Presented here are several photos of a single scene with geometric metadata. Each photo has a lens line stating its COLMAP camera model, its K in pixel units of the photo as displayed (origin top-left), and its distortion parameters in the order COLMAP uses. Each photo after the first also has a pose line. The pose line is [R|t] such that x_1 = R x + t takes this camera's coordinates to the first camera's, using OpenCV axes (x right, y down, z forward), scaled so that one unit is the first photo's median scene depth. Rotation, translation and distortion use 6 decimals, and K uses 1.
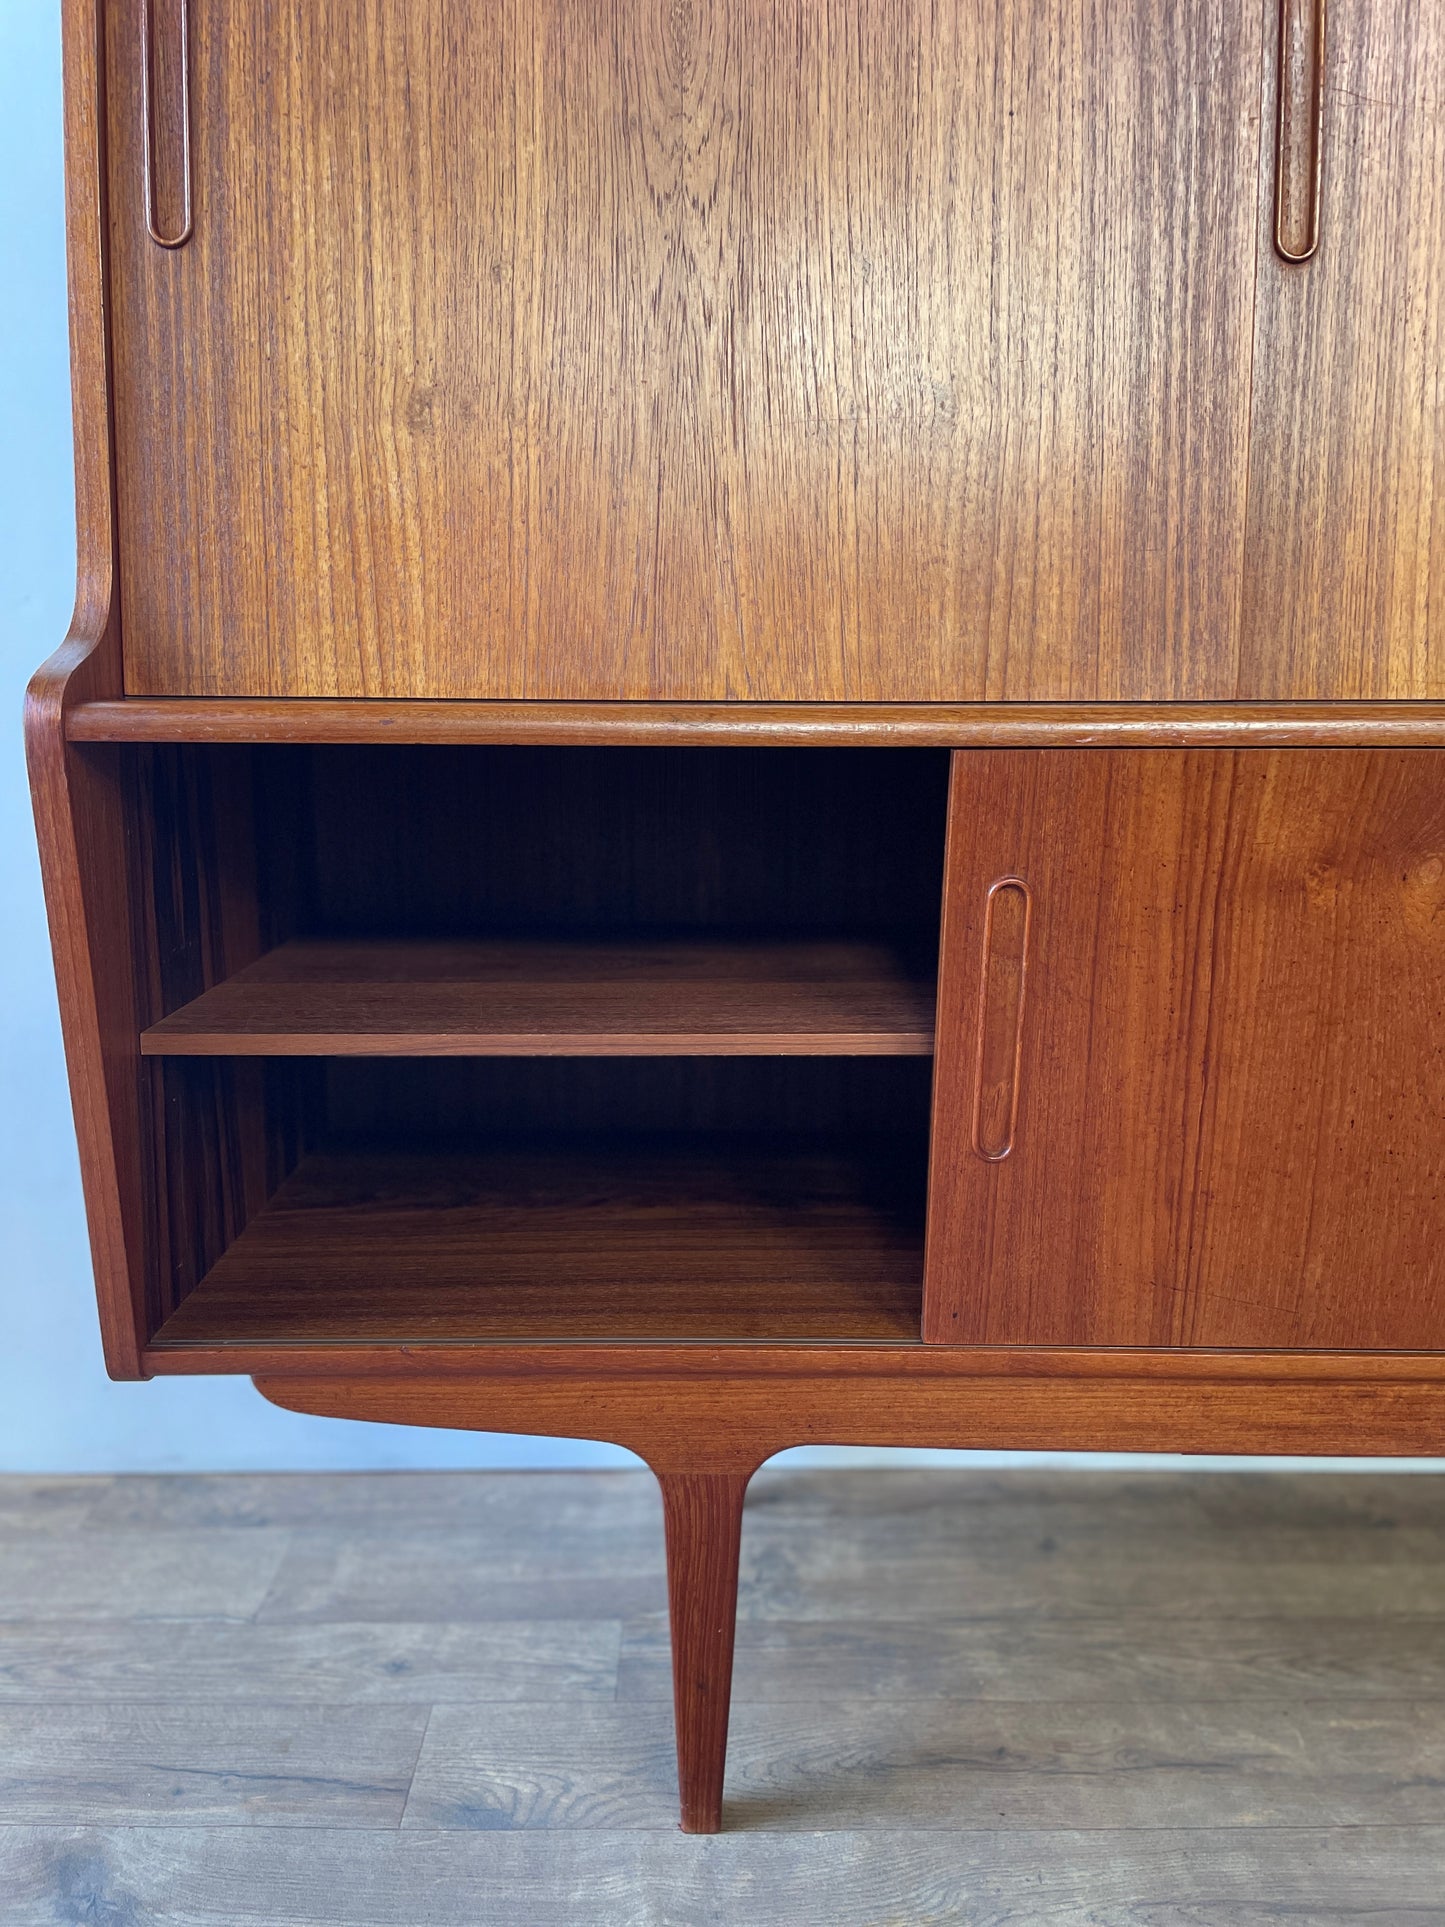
lens RADIAL K [[1464.6, 0, 725.5], [0, 1464.6, 962.6], [0, 0, 1]] dist [0.082674, -0.107463]
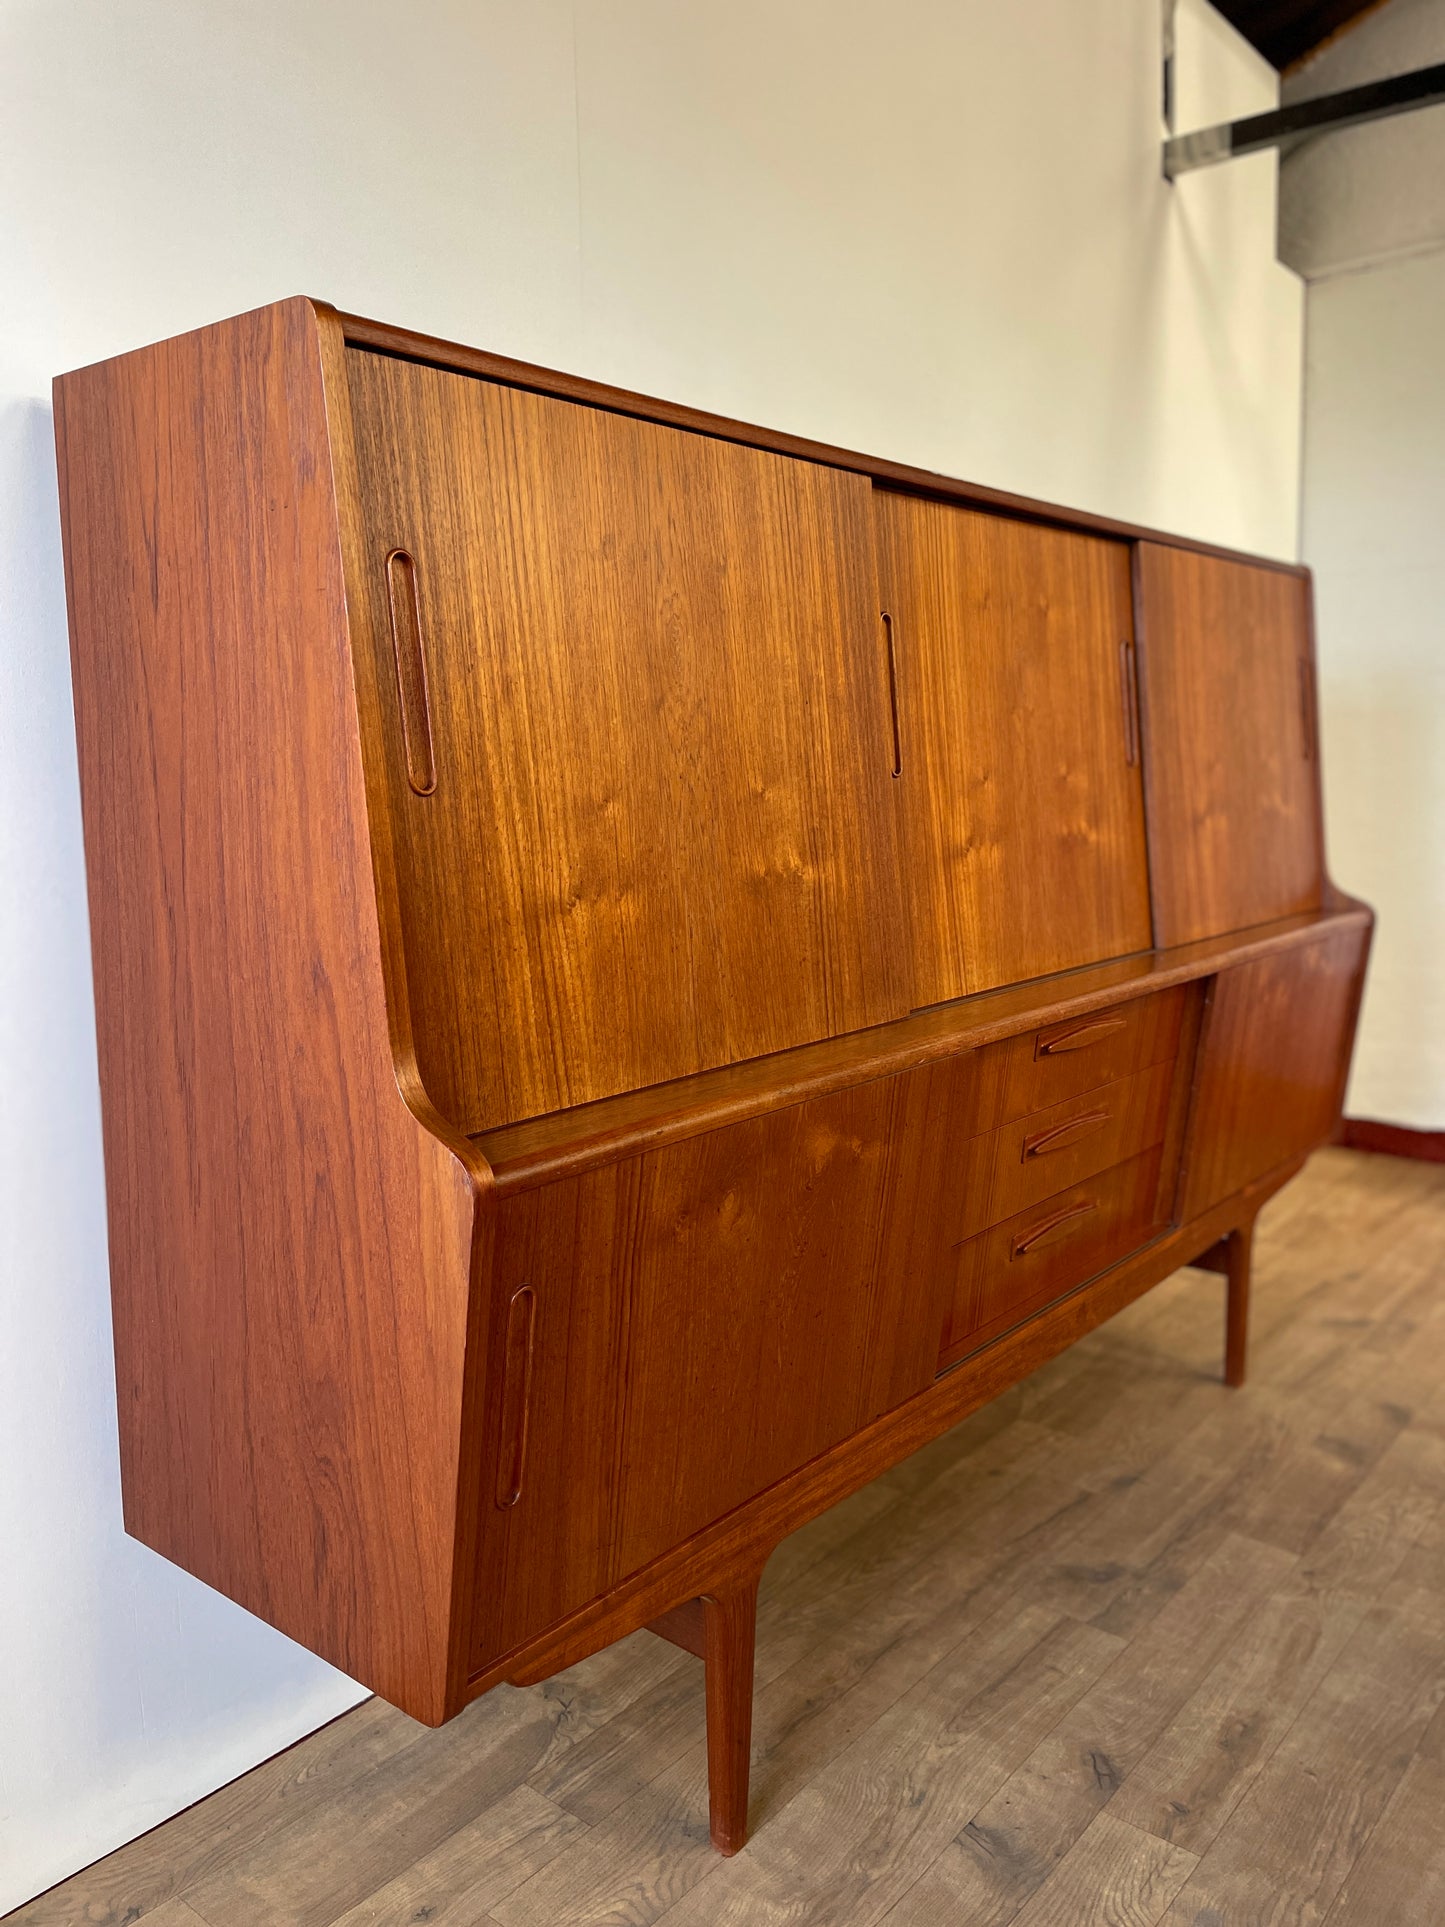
lens RADIAL K [[1464.6, 0, 721.3], [0, 1464.6, 946.3], [0, 0, 1]] dist [0.082674, -0.107463]
pose [[0.642233, -0.111183, 0.758403, -1.148932], [0.153374, 0.988055, 0.014970, -0.325478], [-0.751008, 0.106705, 0.651614, 0.005407]]
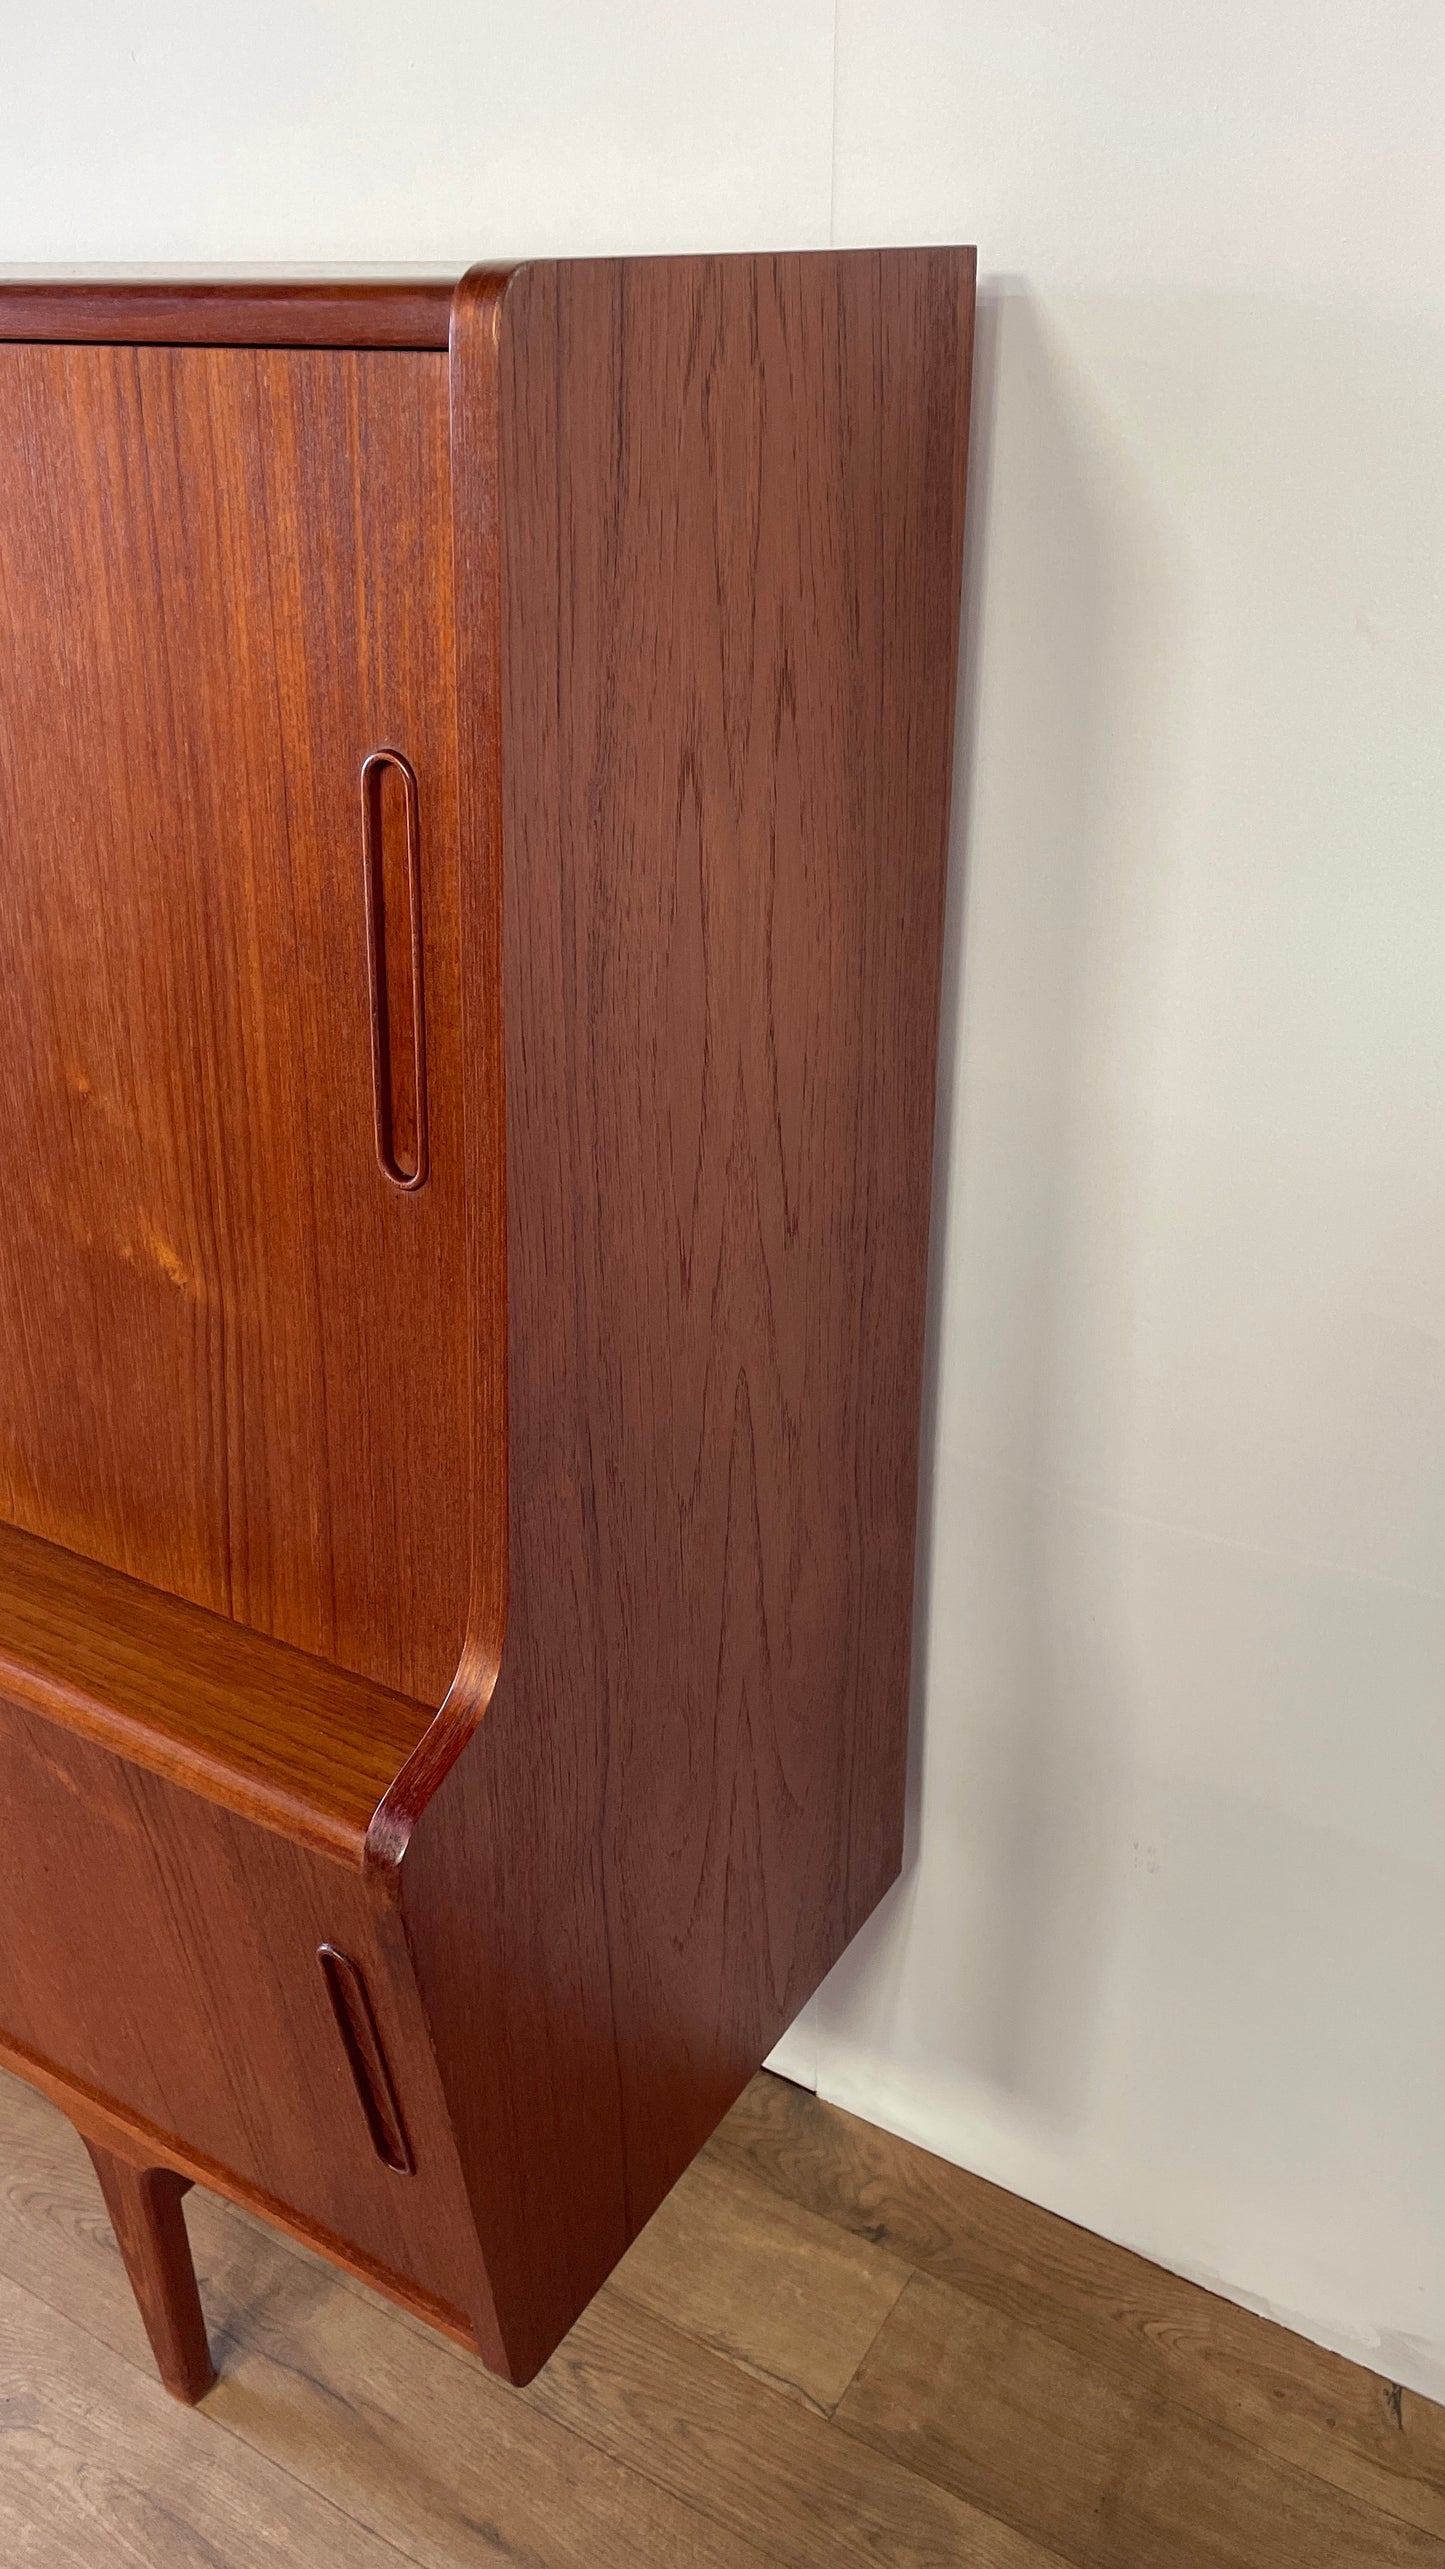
lens RADIAL K [[1949.8, 0, 712.1], [0, 1949.8, 1295.6], [0, 0, 1]] dist [0.094237, -0.130669]
pose [[0.840692, 0.241417, -0.484721, 2.407078], [-0.078774, 0.940123, 0.331606, -0.737511], [0.535753, -0.240595, 0.809372, 0.307484]]
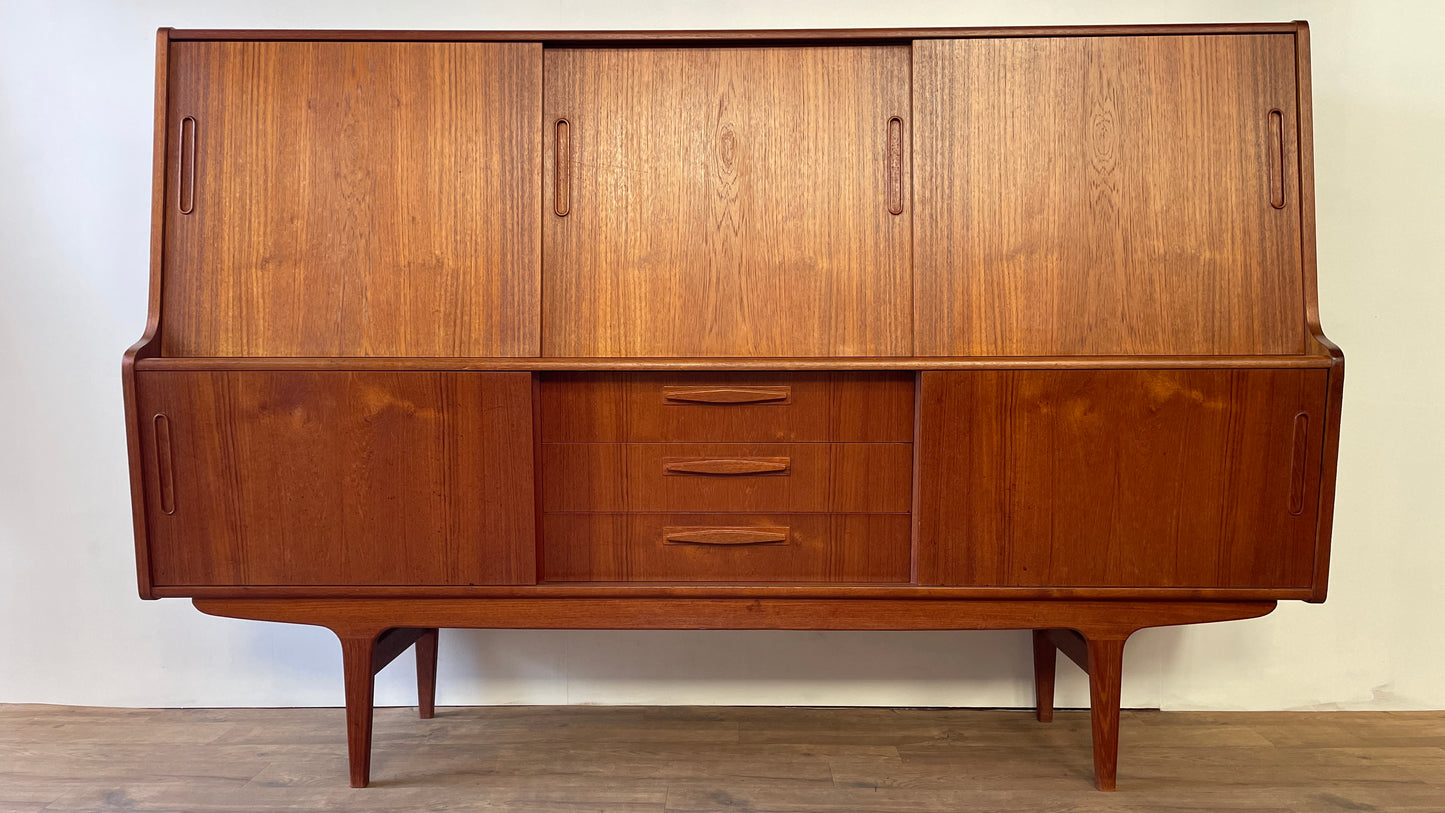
lens RADIAL K [[1096.7, 0, 723.0], [0, 1096.7, 407.7], [0, 0, 1]] dist [0.094237, -0.130669]
pose [[0.999670, -0.003939, -0.025400, 0.775132], [-0.000087, 0.987667, -0.156571, 0.268754], [0.025703, 0.156522, 0.987340, -1.154803]]
